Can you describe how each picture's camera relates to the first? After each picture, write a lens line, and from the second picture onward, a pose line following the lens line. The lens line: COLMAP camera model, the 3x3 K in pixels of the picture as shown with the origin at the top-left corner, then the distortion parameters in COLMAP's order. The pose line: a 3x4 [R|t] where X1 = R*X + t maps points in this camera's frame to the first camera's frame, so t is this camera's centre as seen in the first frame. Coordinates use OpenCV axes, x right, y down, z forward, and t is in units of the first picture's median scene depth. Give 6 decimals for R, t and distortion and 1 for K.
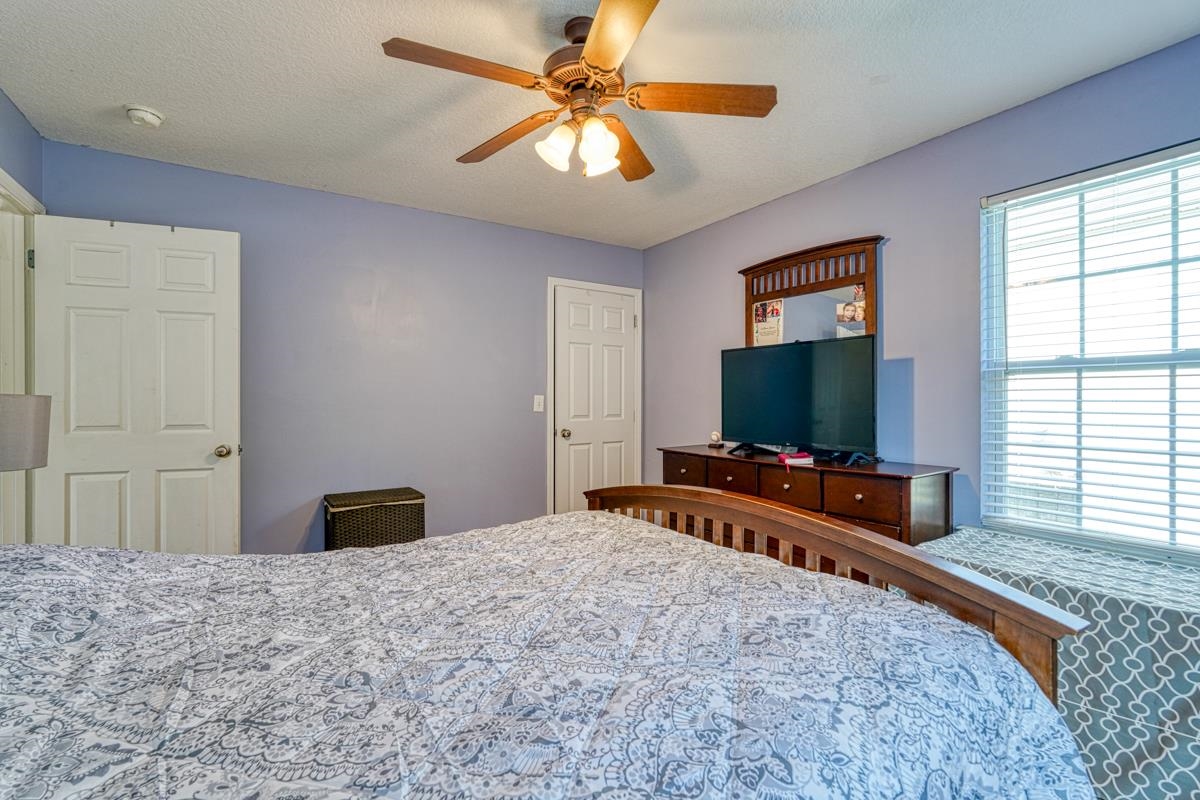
lens RADIAL K [[523.7, 0, 597.4], [0, 523.7, 400.5], [0, 0, 1]] dist [-0.004801, 0.000110]
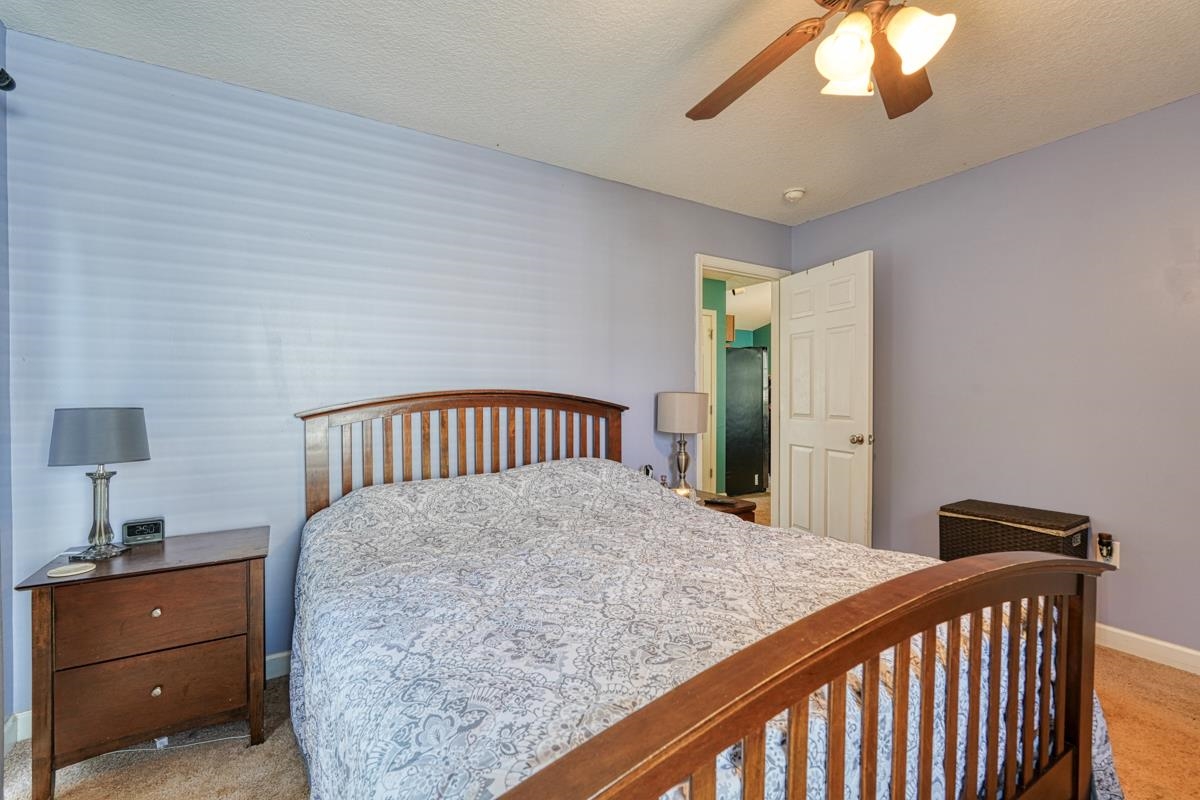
lens RADIAL K [[523.7, 0, 597.4], [0, 523.7, 400.5], [0, 0, 1]] dist [-0.004801, 0.000110]
pose [[-0.015119, 0.010235, -0.999833, 1.146029], [-0.000347, 0.999947, 0.010242, -0.007539], [0.999886, 0.000501, -0.015114, 1.010647]]
